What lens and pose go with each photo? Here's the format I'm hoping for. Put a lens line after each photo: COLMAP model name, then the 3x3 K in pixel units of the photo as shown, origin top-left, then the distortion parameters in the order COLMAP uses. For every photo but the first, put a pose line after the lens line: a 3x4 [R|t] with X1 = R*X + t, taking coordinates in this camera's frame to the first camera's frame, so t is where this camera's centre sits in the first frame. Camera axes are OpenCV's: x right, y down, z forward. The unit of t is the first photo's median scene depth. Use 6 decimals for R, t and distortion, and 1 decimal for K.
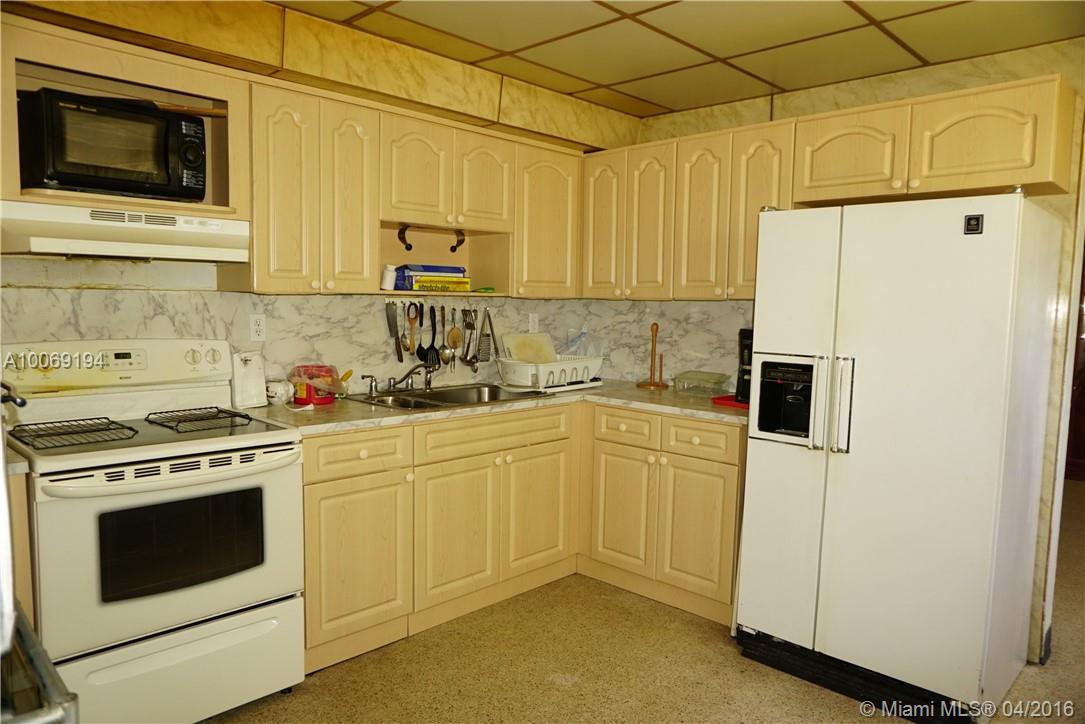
lens RADIAL K [[731.7, 0, 542.5], [0, 731.7, 362.0], [0, 0, 1]] dist [-0.031885, 0.004872]
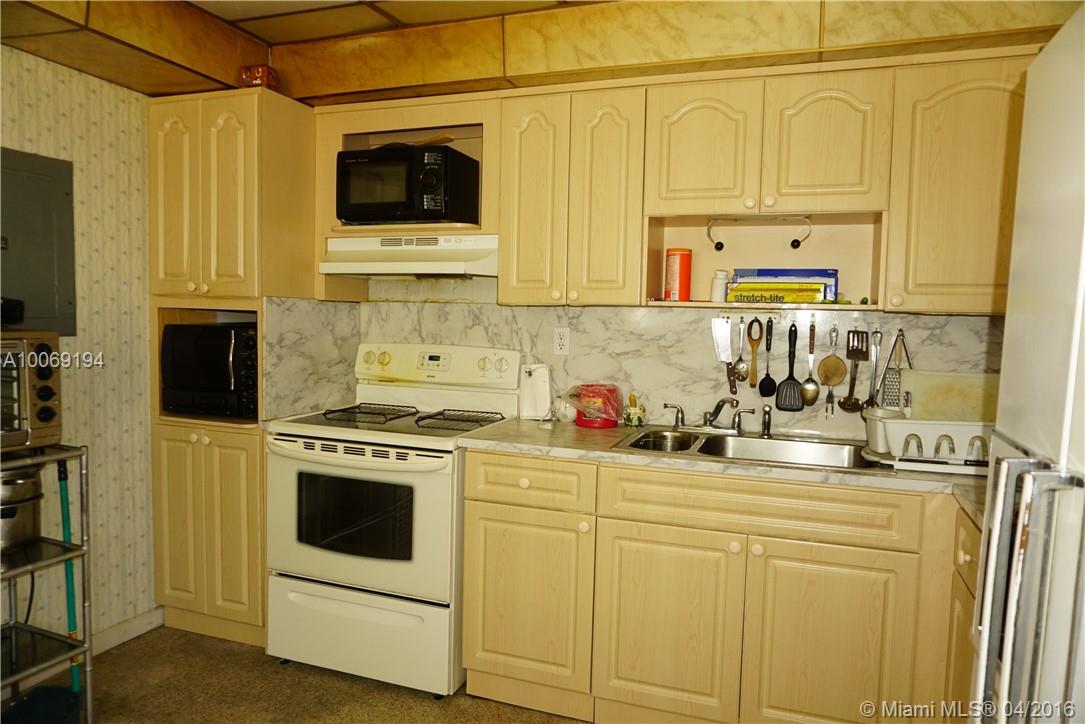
lens RADIAL K [[731.7, 0, 542.5], [0, 731.7, 362.0], [0, 0, 1]] dist [-0.031885, 0.004872]
pose [[0.404691, 0.051598, -0.912997, 0.554489], [-0.093197, 0.995535, 0.014953, -0.034569], [0.909692, 0.079037, 0.407693, 0.630846]]
